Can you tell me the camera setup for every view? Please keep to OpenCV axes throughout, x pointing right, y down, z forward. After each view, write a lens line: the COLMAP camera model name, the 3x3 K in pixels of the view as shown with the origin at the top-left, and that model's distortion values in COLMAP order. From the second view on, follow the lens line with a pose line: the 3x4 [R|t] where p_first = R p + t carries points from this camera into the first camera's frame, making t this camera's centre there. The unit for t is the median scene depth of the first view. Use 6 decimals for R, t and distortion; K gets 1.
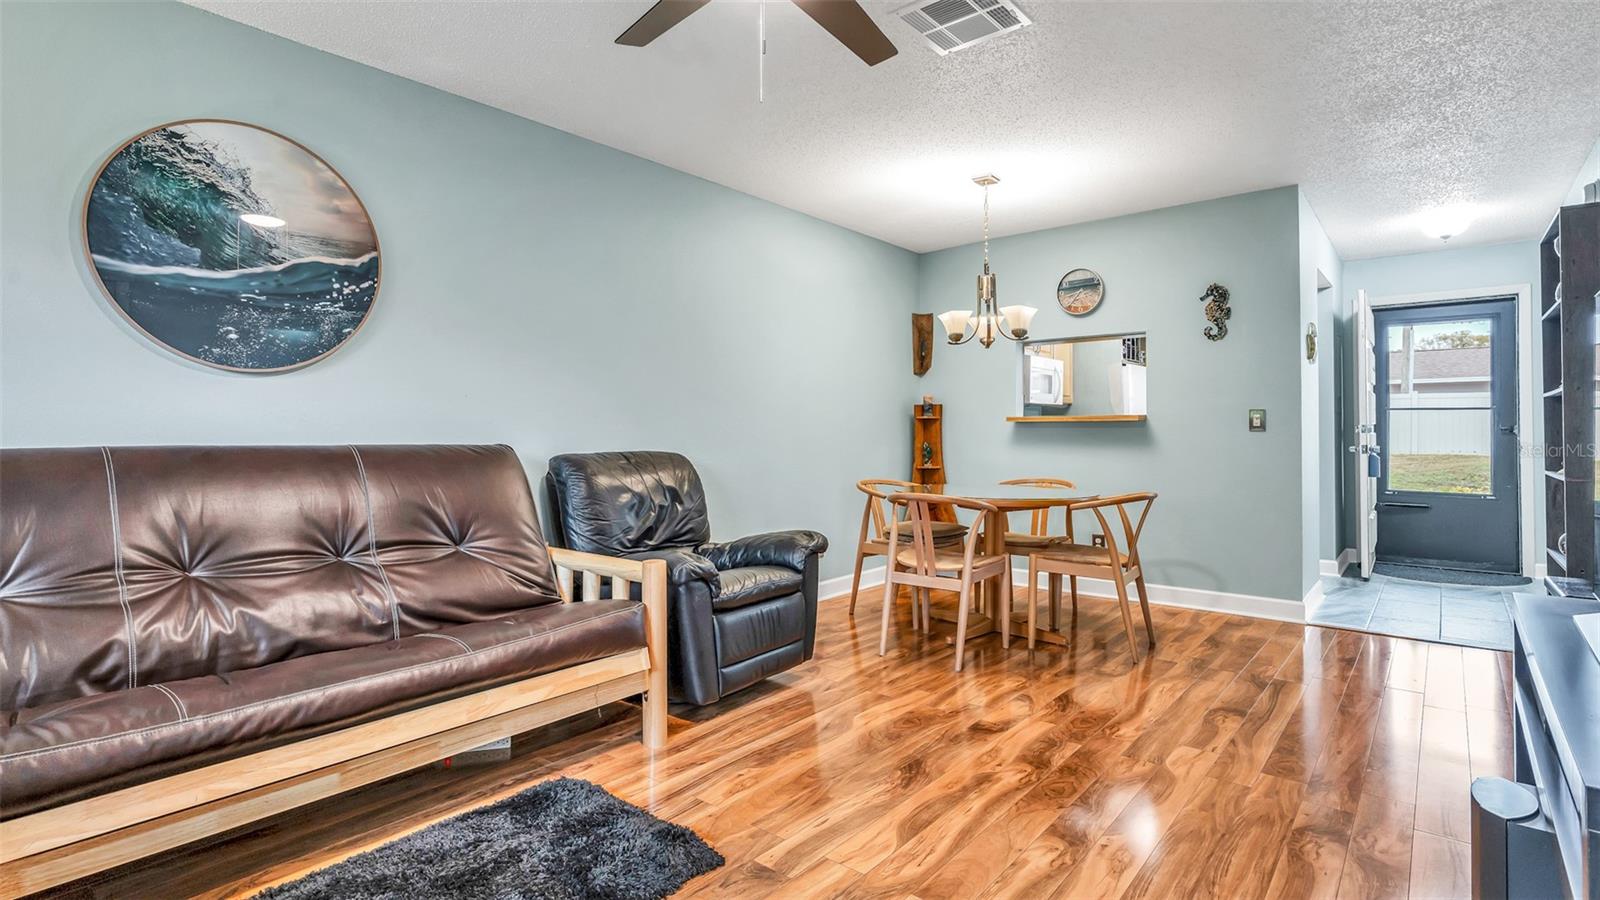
lens RADIAL K [[773.4, 0, 797.3], [0, 773.4, 422.1], [0, 0, 1]] dist [-0.001148, 0.000101]
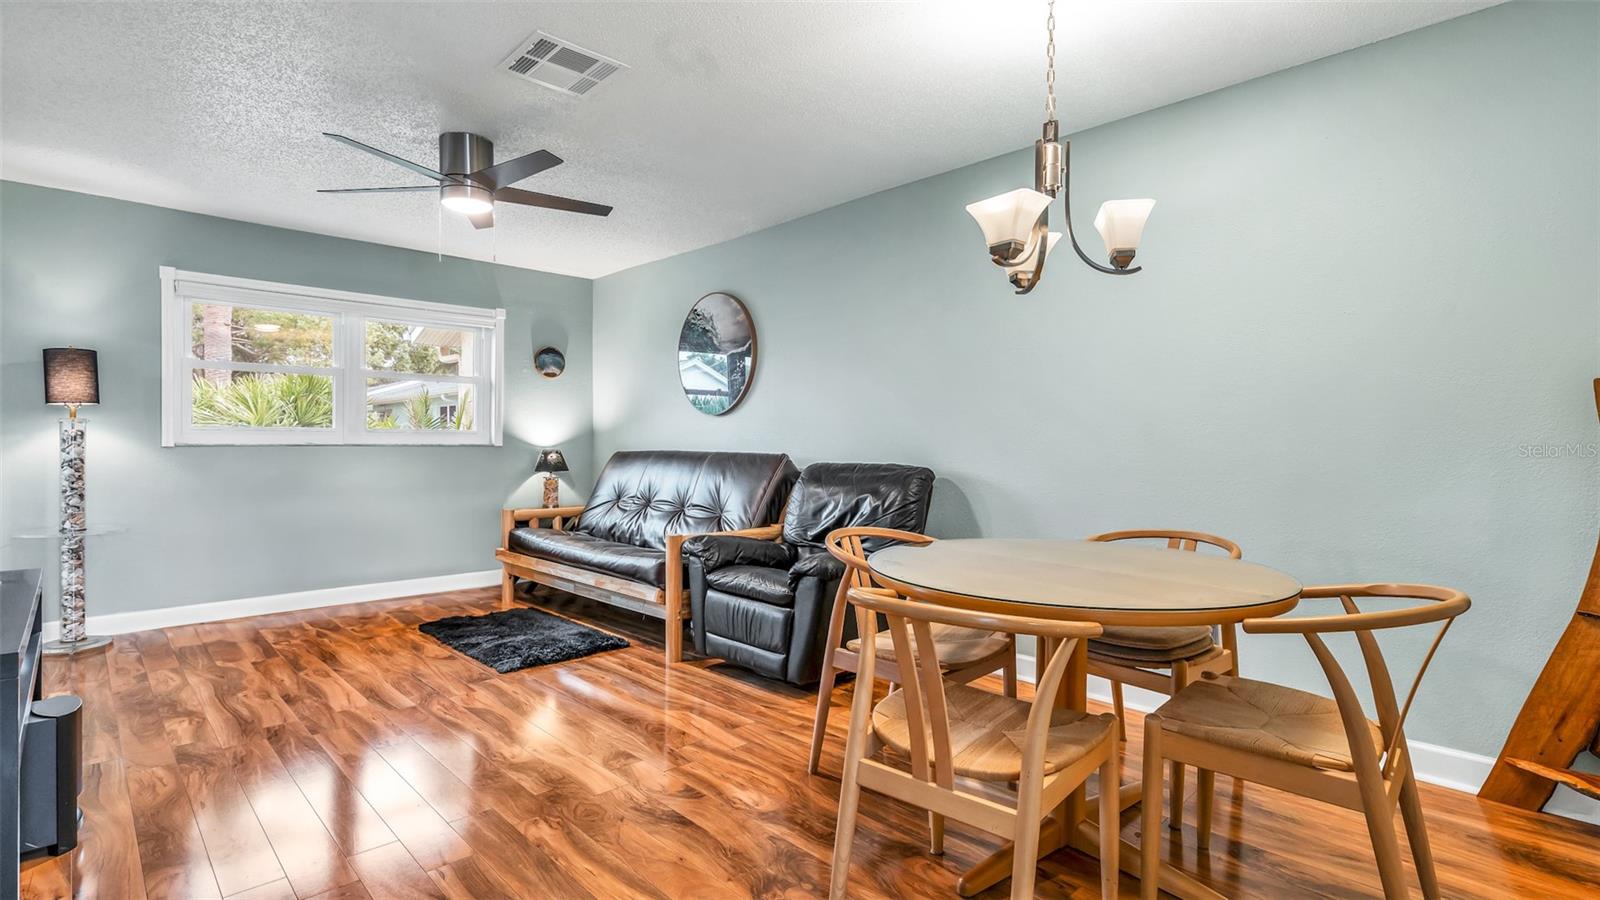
lens RADIAL K [[748.0, 0, 804.7], [0, 748.0, 454.9], [0, 0, 1]] dist [-0.002003, 0.000495]
pose [[-0.099961, 0.014683, -0.994883, 1.220097], [0.012281, 0.999833, 0.013522, 0.015199], [0.994916, -0.010866, -0.100125, 1.432224]]
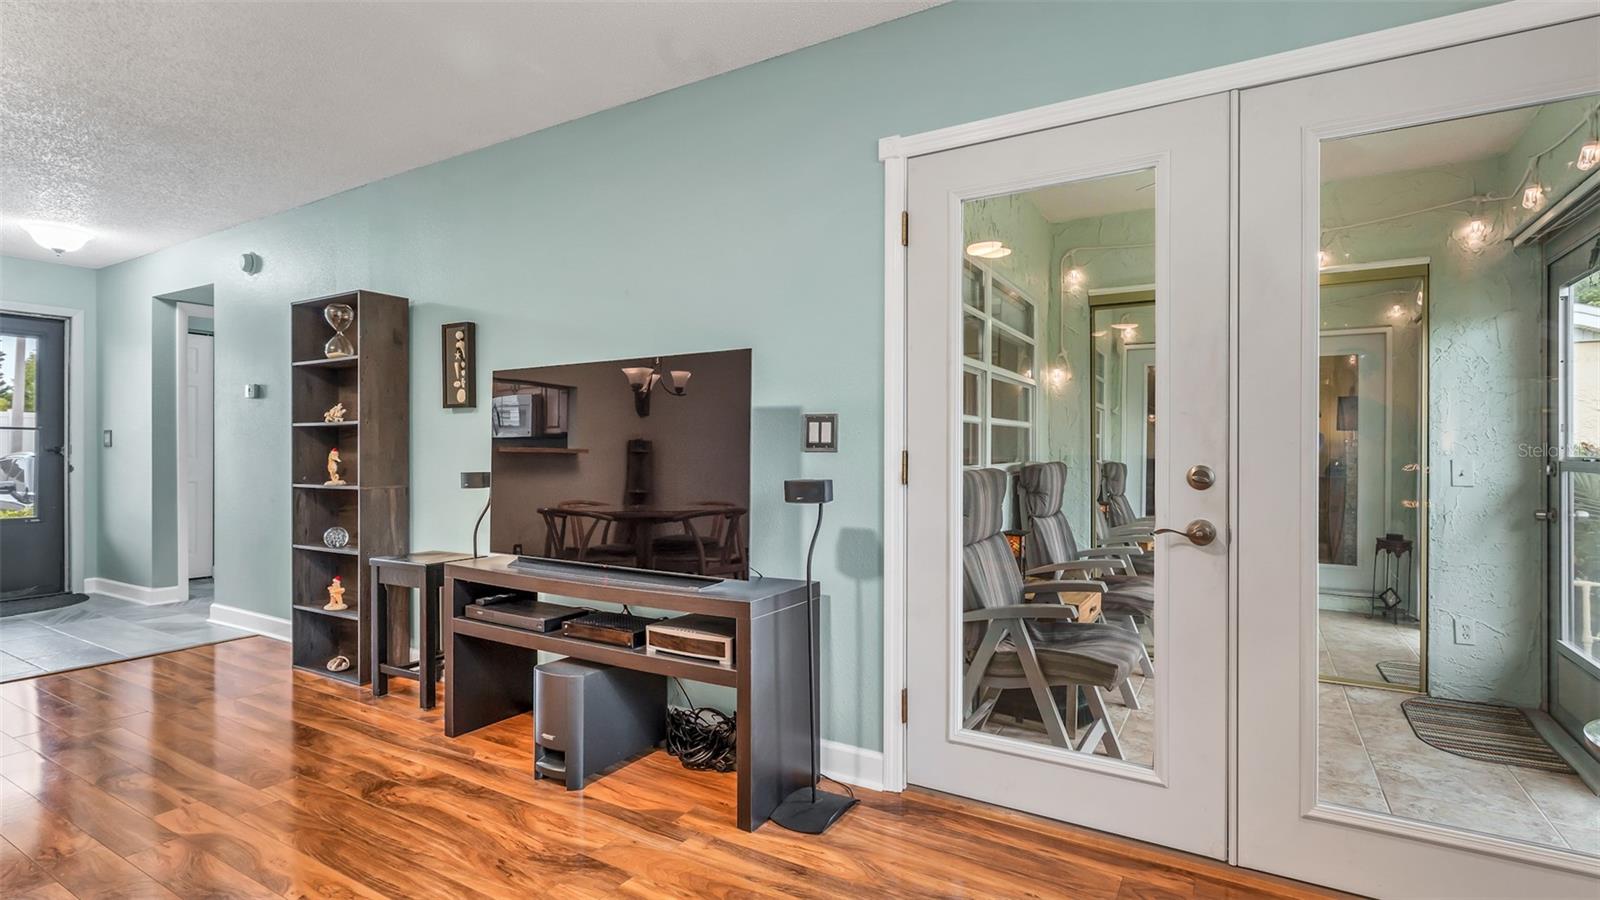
lens RADIAL K [[763.9, 0, 800.6], [0, 763.9, 447.0], [0, 0, 1]] dist [-0.000637, 0.000144]
pose [[-0.150646, 0.001499, 0.988587, -0.477728], [-0.009988, 0.999945, -0.003038, -0.004699], [-0.988537, -0.010332, -0.150623, 0.420259]]
